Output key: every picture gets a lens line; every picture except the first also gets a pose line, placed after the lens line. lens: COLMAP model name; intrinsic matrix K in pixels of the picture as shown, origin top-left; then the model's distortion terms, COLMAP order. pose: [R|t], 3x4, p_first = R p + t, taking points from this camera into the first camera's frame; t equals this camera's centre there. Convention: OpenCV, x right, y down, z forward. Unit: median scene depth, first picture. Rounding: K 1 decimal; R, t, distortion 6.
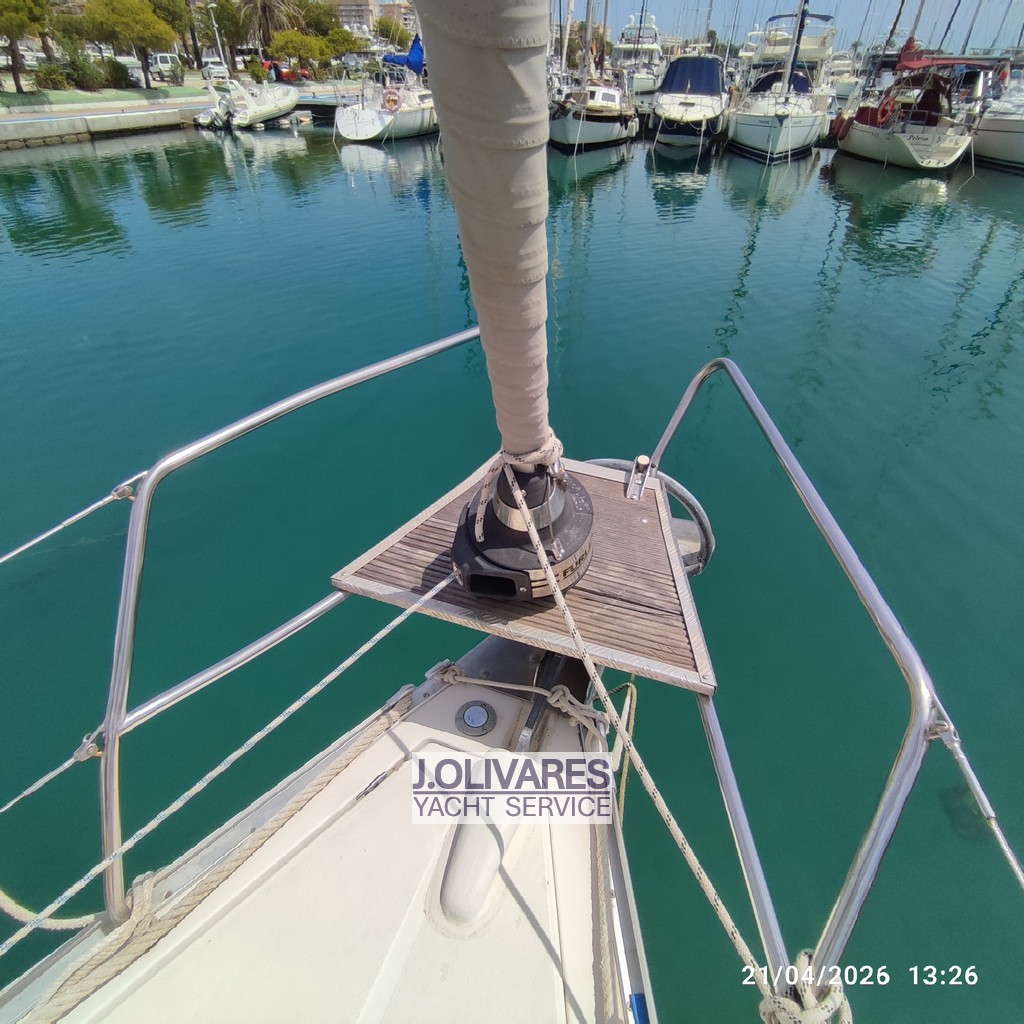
lens RADIAL K [[592.7, 0, 505.2], [0, 592.7, 510.5], [0, 0, 1]] dist [-0.005340, 0.001466]
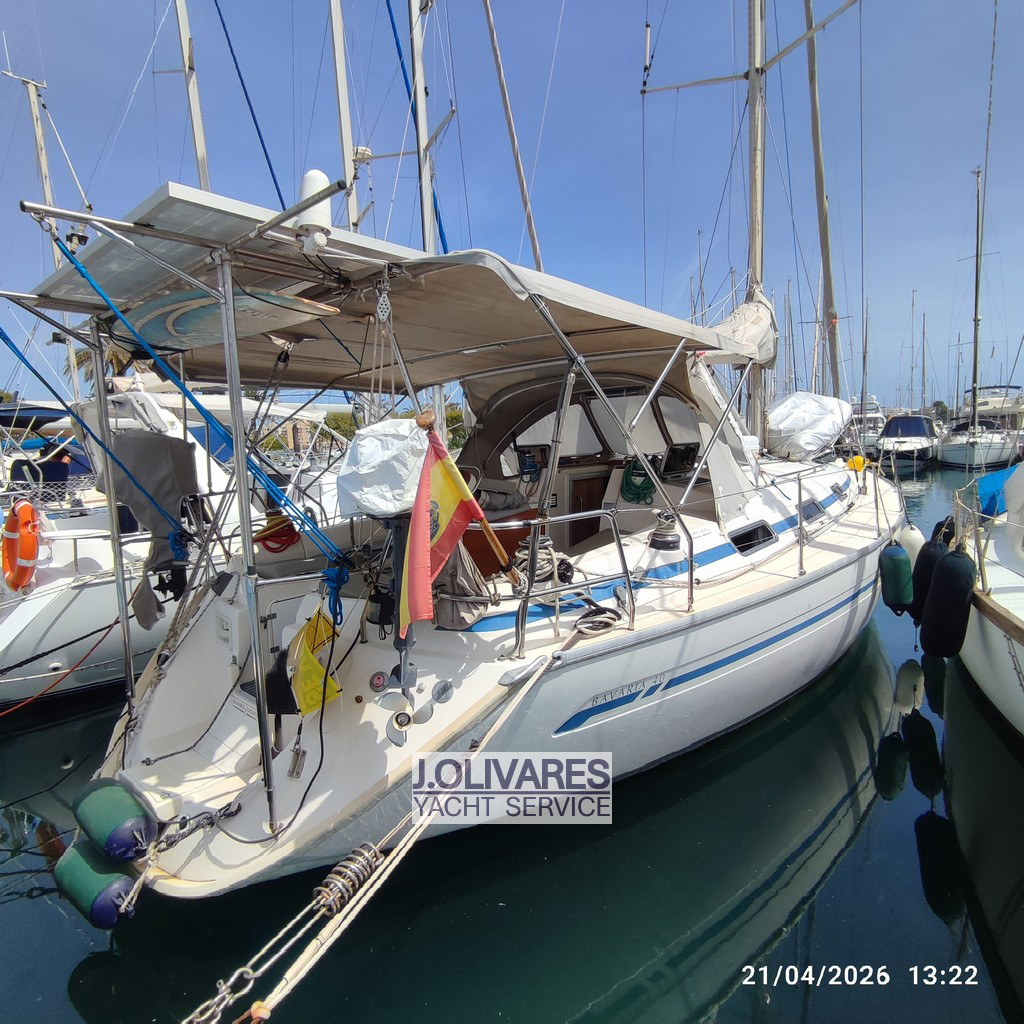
lens RADIAL K [[614.8, 0, 512.0], [0, 614.8, 512.0], [0, 0, 1]] dist [-0.039282, 0.023567]
pose [[0.937831, -0.017826, -0.346633, -0.072199], [-0.162399, 0.860088, -0.483607, 0.333145], [0.306755, 0.509835, 0.803723, -0.400215]]
